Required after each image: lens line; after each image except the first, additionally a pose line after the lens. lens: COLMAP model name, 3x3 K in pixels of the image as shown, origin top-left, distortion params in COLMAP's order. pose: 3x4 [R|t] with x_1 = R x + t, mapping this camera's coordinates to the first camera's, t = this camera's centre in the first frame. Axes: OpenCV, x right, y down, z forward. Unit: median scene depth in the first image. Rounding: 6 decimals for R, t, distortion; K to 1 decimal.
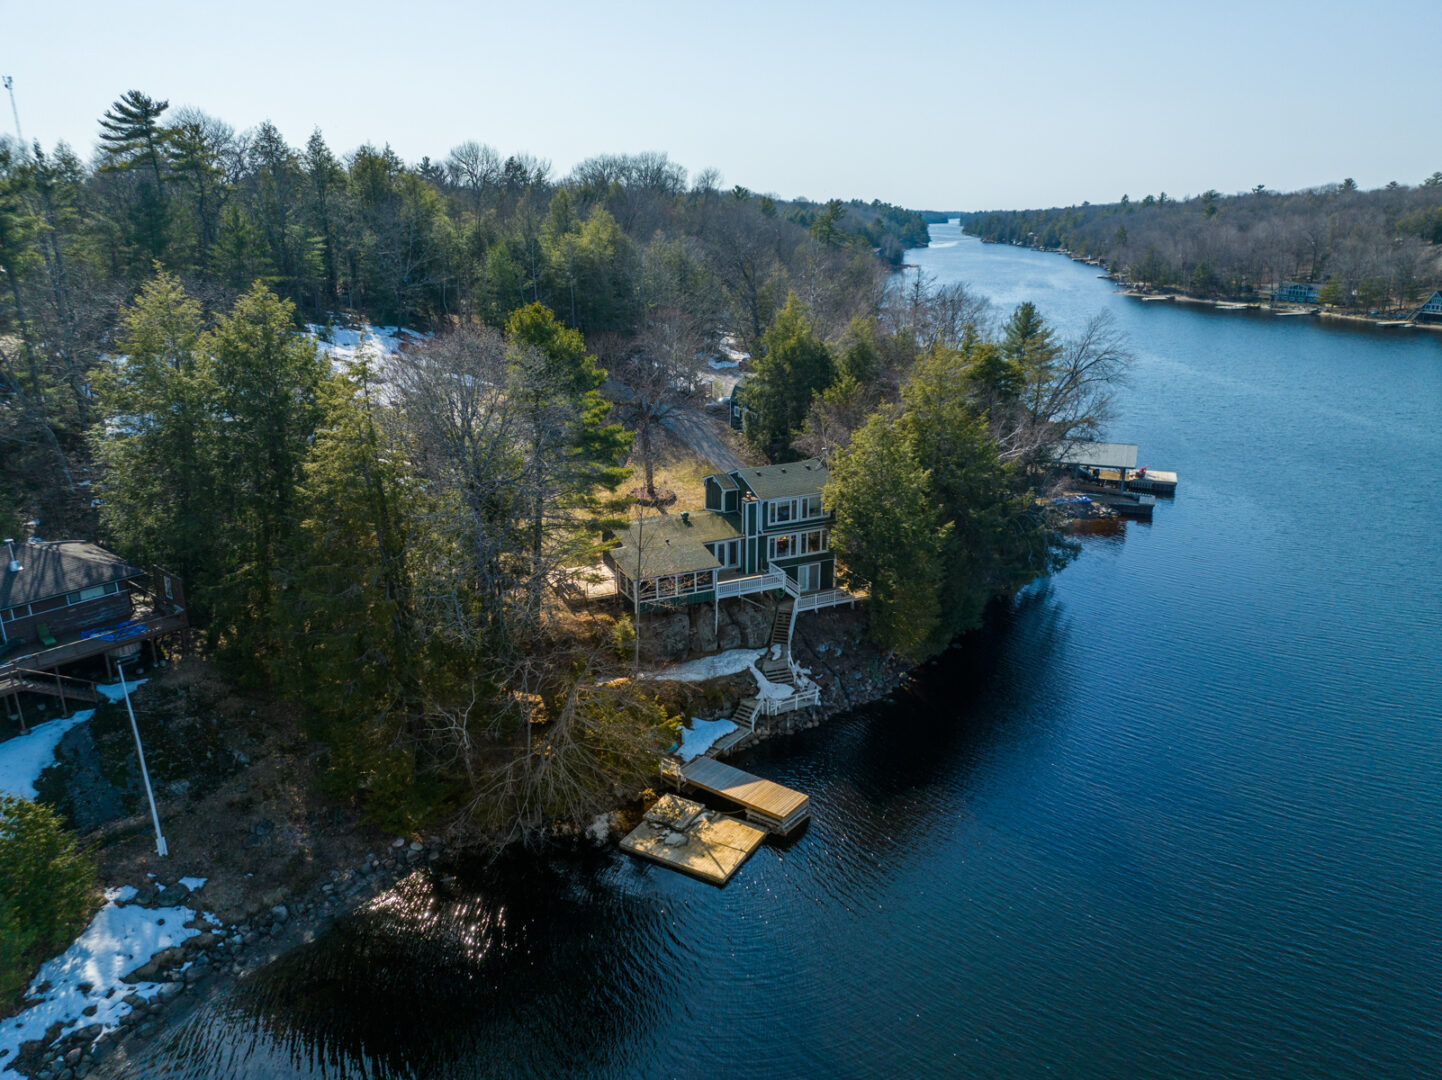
lens RADIAL K [[1013.3, 0, 721.0], [0, 1013.3, 540.0], [0, 0, 1]] dist [-0.046222, -0.003762]
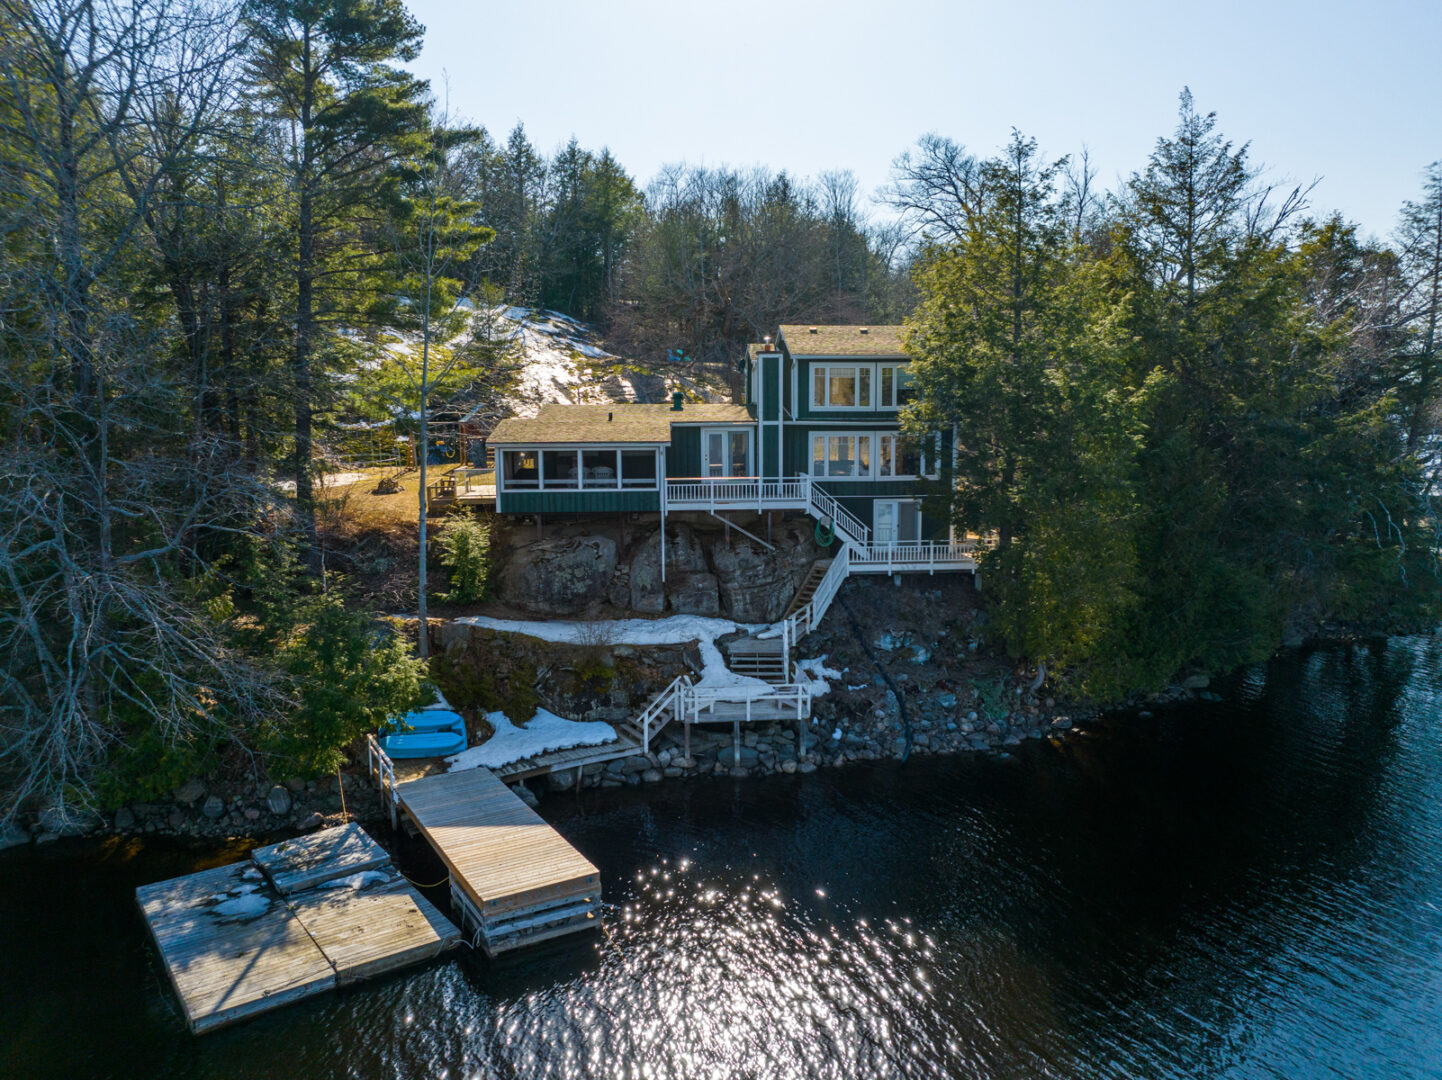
lens RADIAL K [[1013.3, 0, 721.0], [0, 1013.3, 540.0], [0, 0, 1]] dist [-0.046222, -0.003762]
pose [[0.929268, 0.045844, -0.366550, 0.219810], [-0.108764, 0.982240, -0.152888, 0.152751], [0.353031, 0.181941, 0.917751, 0.537187]]
